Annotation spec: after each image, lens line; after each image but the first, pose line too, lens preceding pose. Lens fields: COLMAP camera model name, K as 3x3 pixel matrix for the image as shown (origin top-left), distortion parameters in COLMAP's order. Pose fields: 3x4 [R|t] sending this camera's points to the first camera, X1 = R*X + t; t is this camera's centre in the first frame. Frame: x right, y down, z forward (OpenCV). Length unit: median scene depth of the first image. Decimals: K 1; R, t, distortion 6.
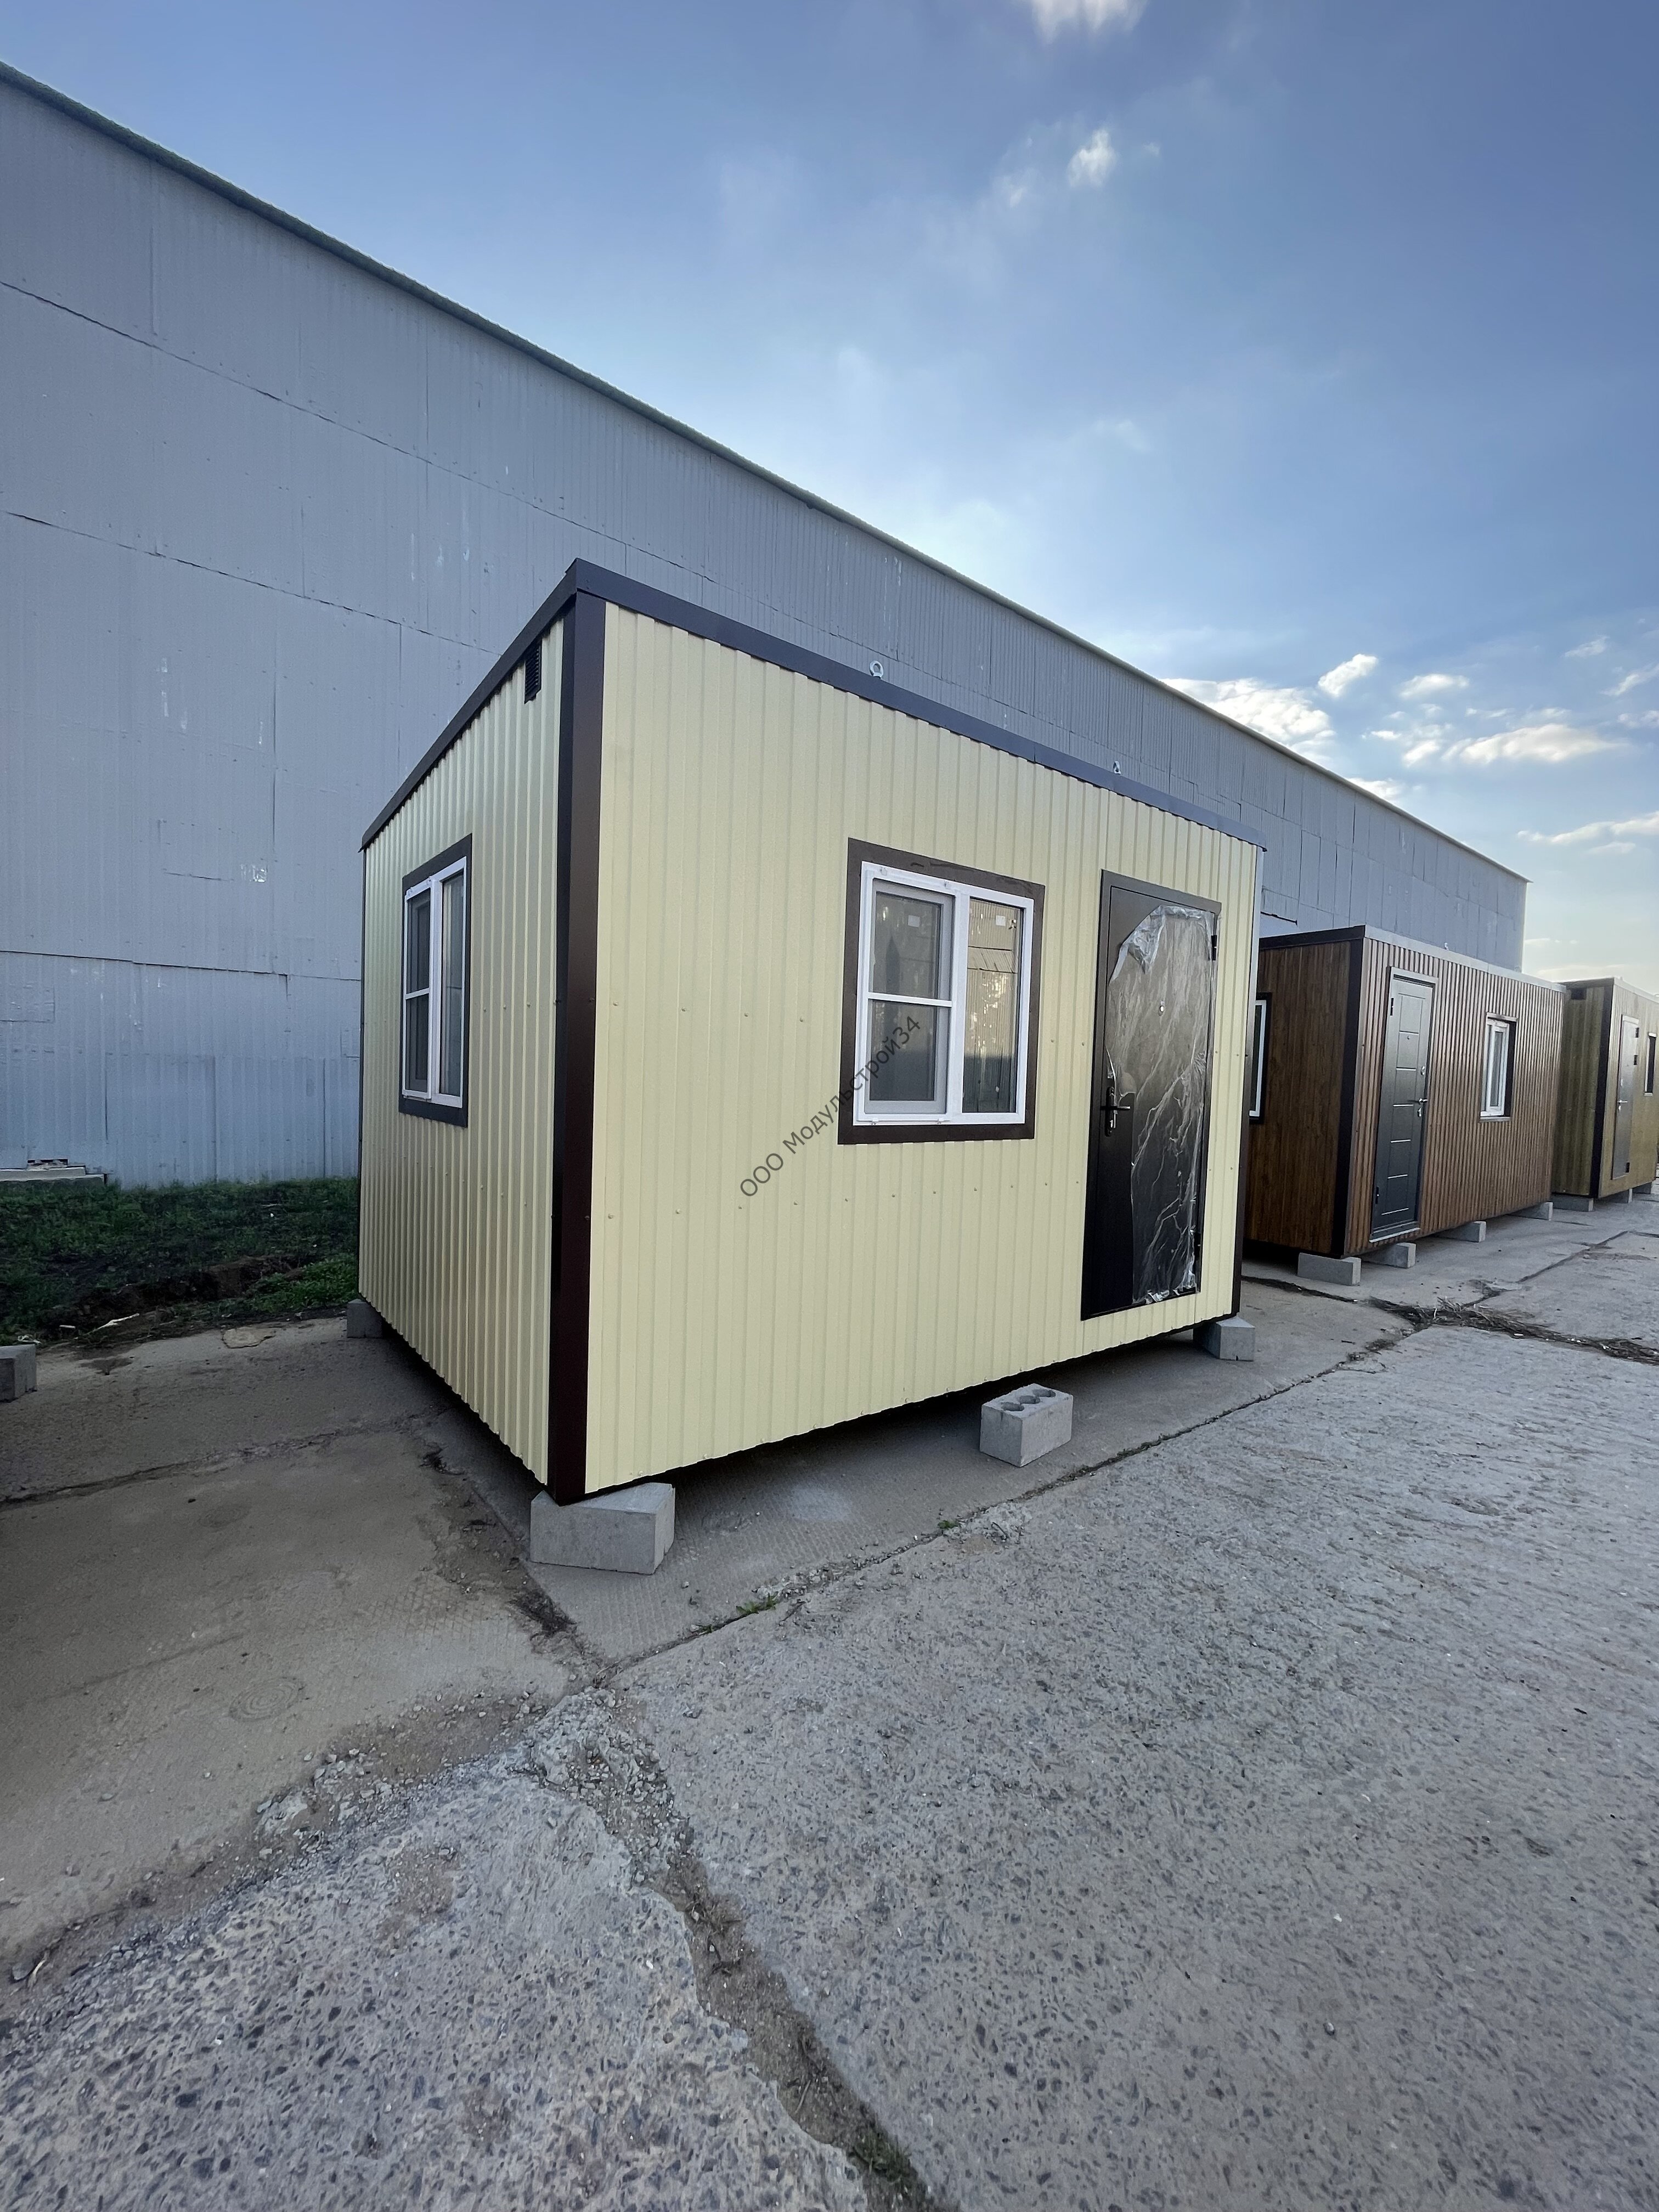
lens RADIAL K [[890.6, 0, 845.1], [0, 890.6, 1112.5], [0, 0, 1]] dist [-0.004840, 0.000345]
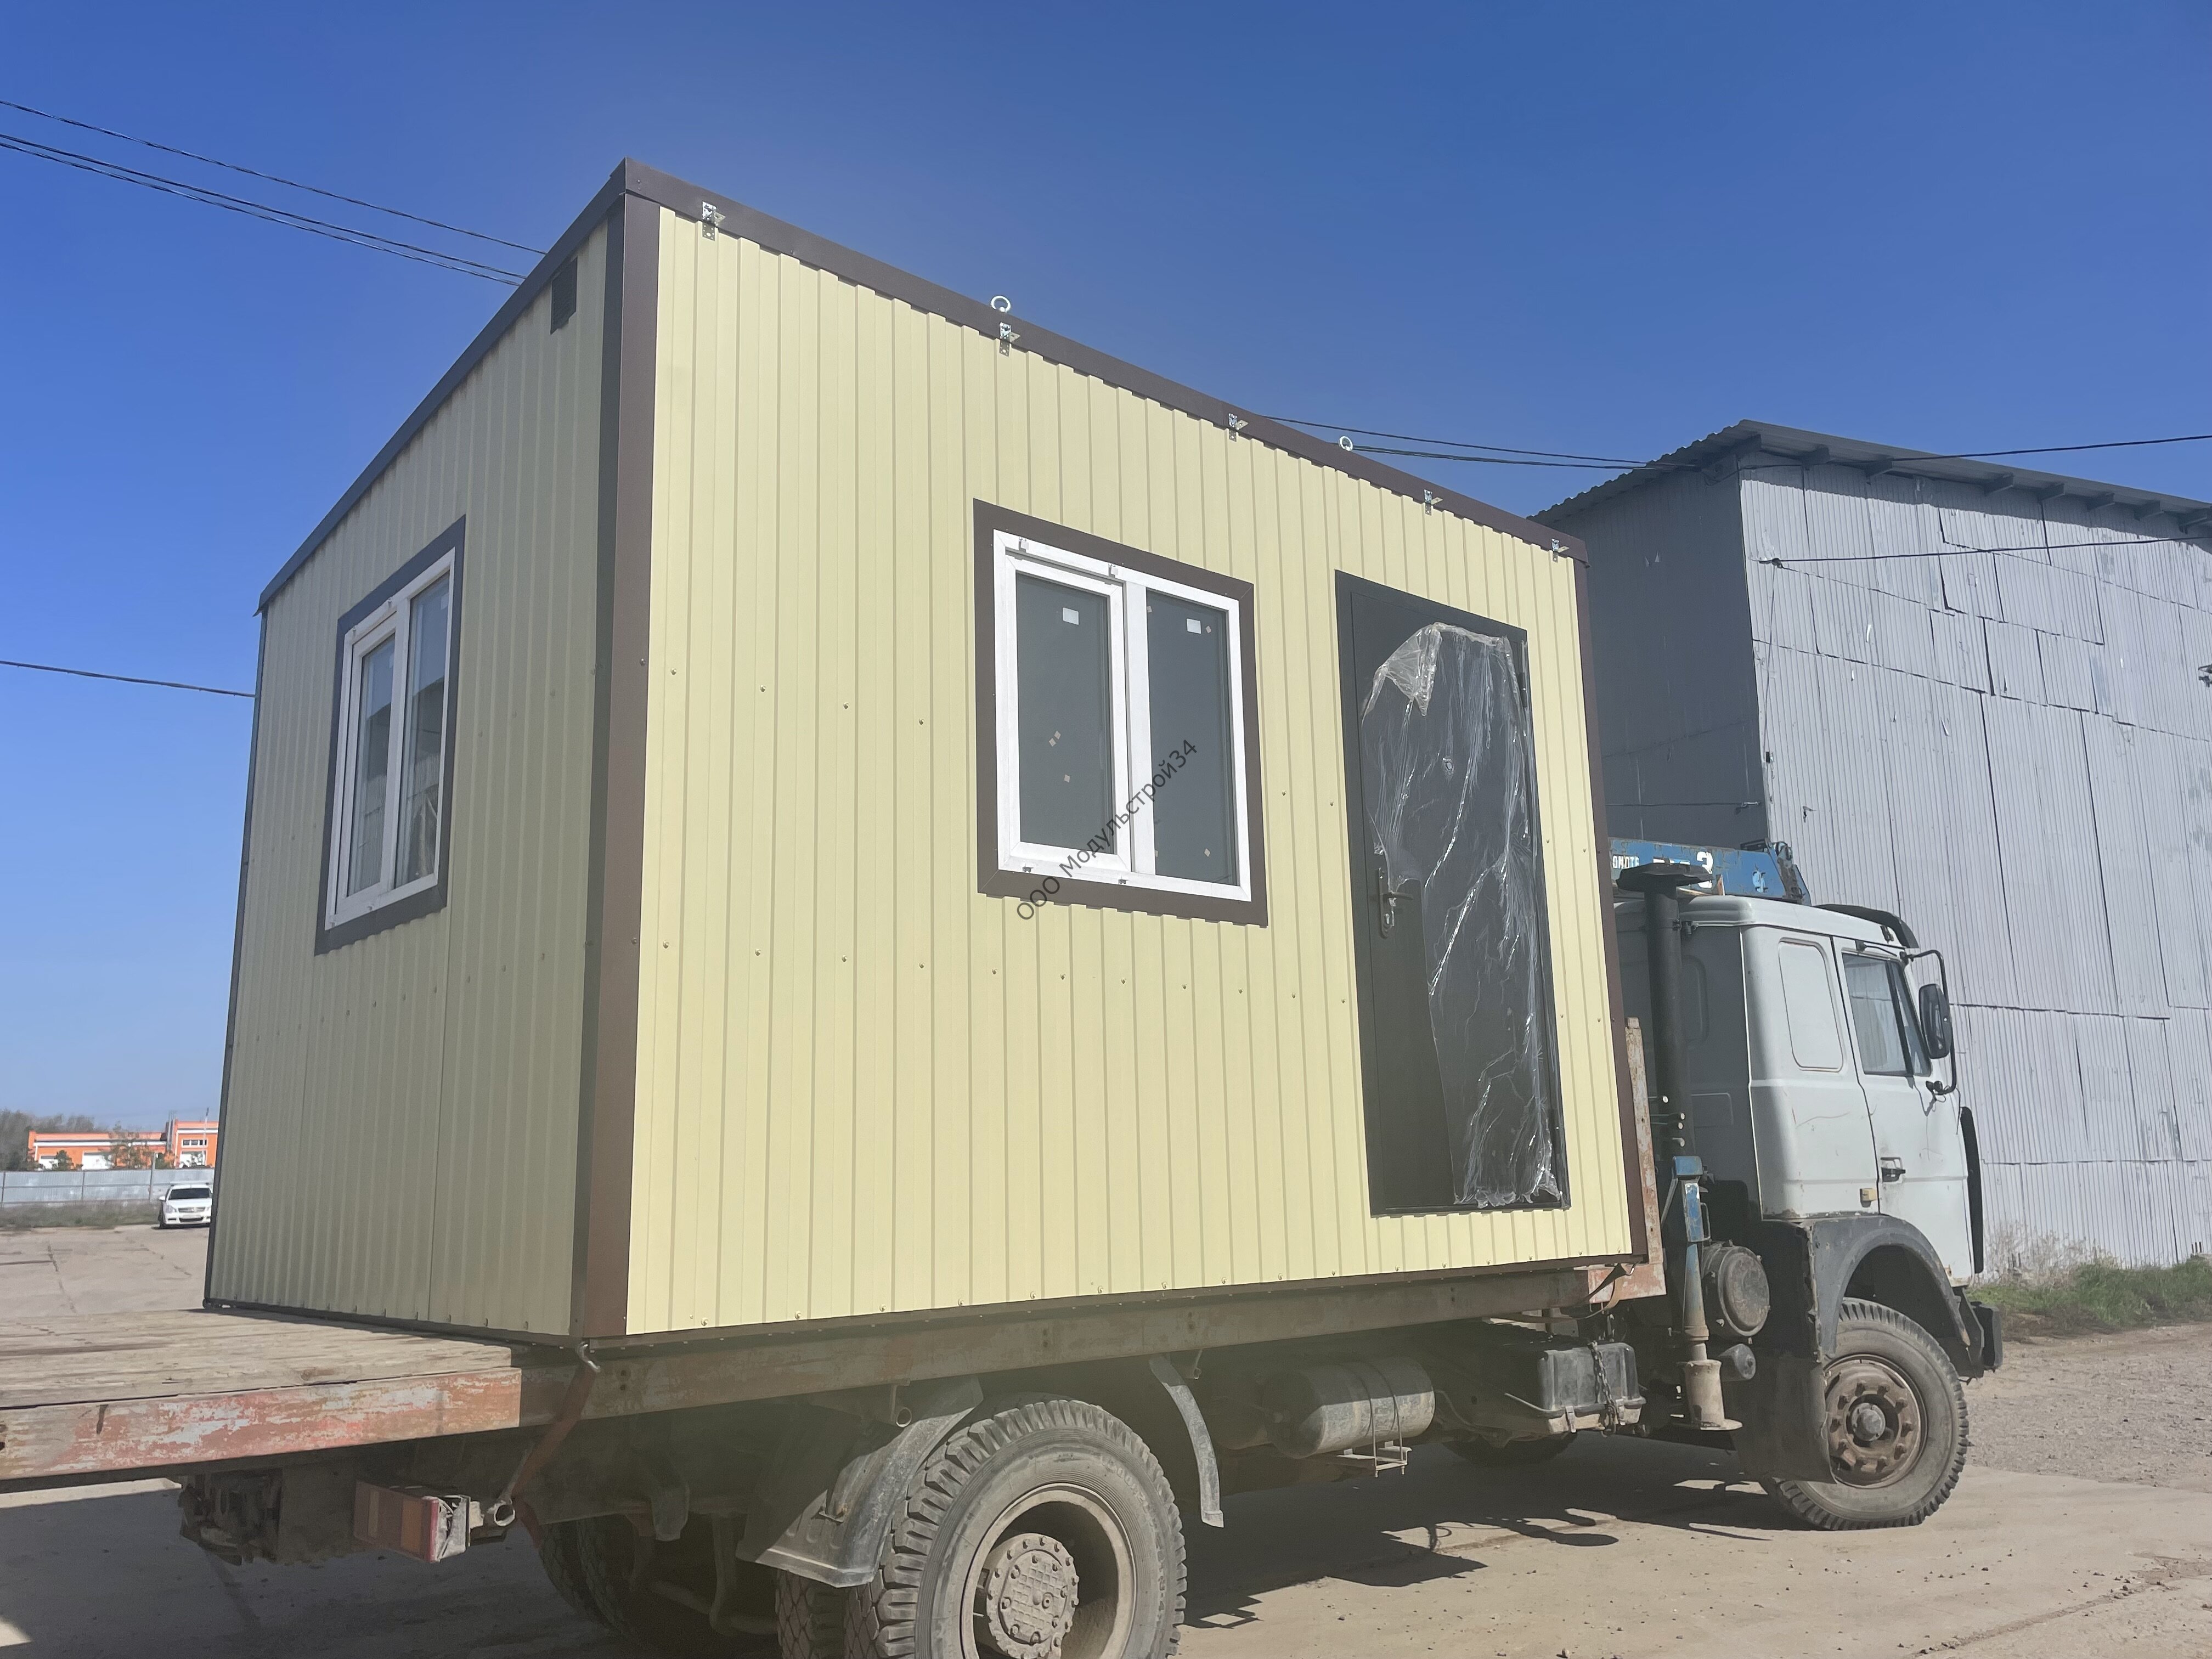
lens RADIAL K [[1655.8, 0, 1112.1], [0, 1655.8, 841.7], [0, 0, 1]] dist [0.096346, -0.123911]
pose [[0.997546, -0.049380, 0.049644, 0.031255], [0.059990, 0.968367, -0.242213, 0.278878], [-0.036113, 0.244597, 0.968952, -0.270648]]
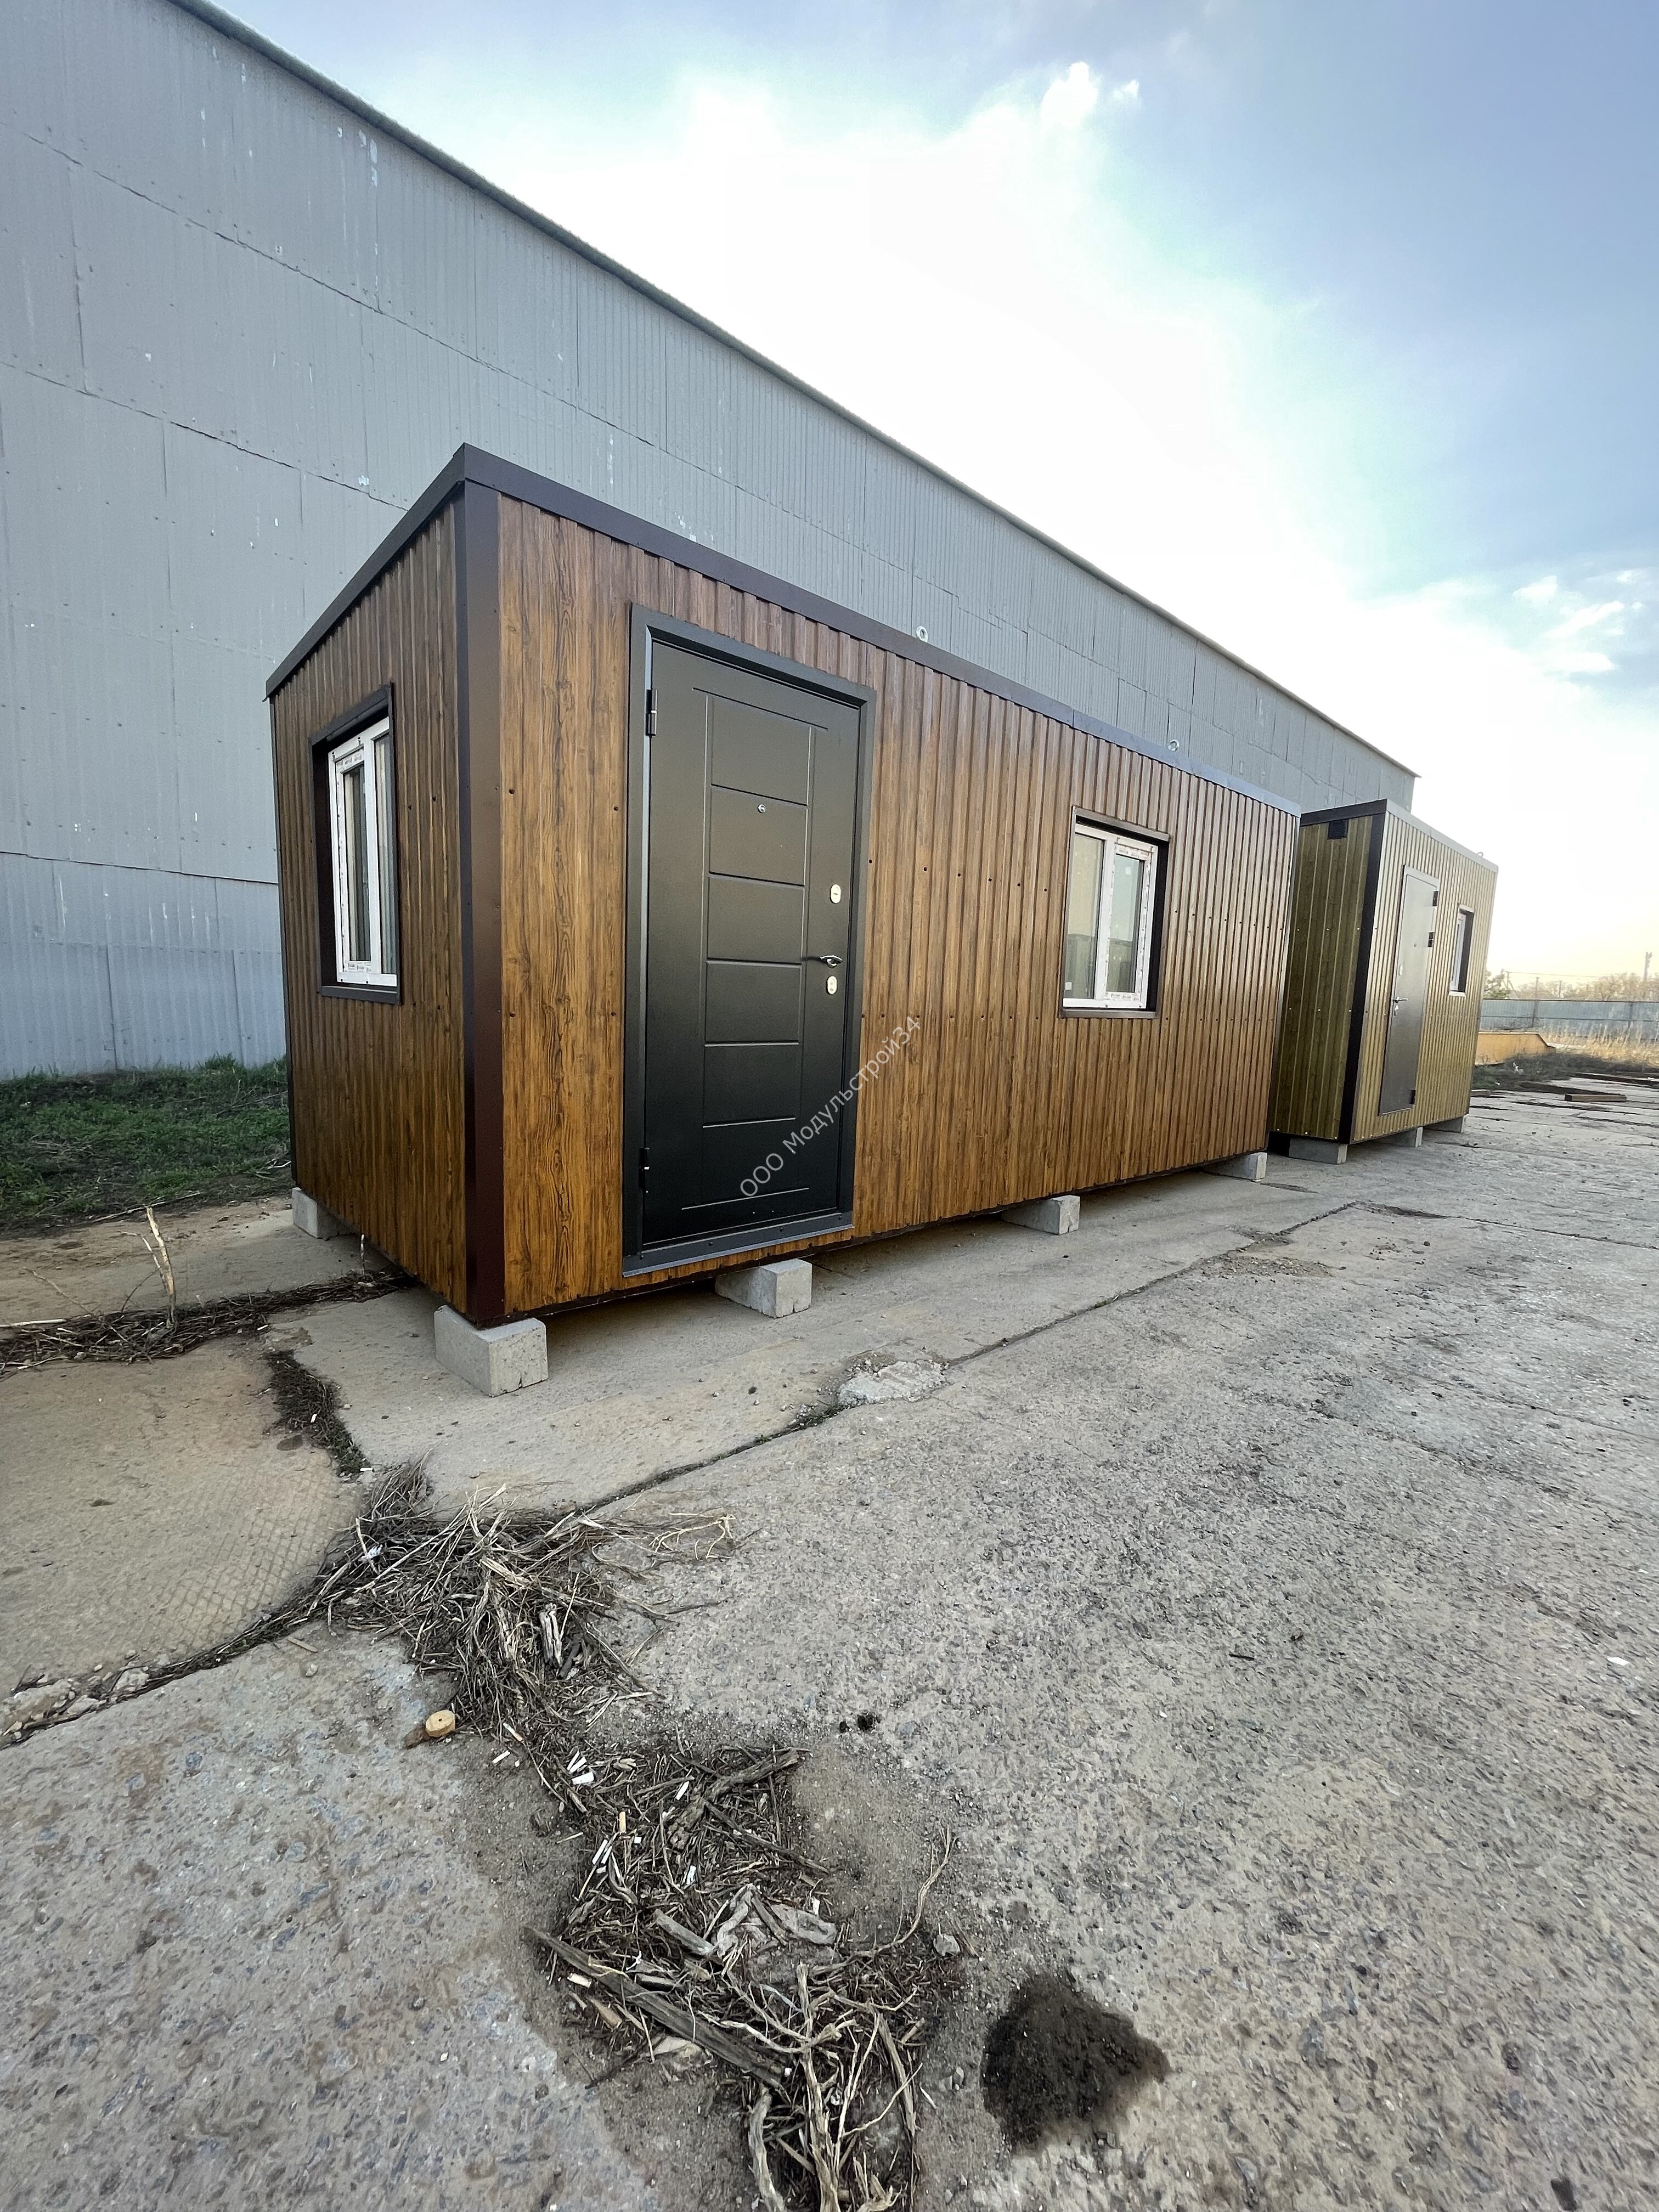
lens RADIAL K [[890.6, 0, 820.2], [0, 890.6, 1120.1], [0, 0, 1]] dist [-0.004840, 0.000345]
pose [[0.998814, -0.004261, 0.048507, 1.228500], [-0.000057, 0.996060, 0.088682, 0.057978], [-0.048694, -0.088580, 0.994878, 1.049537]]
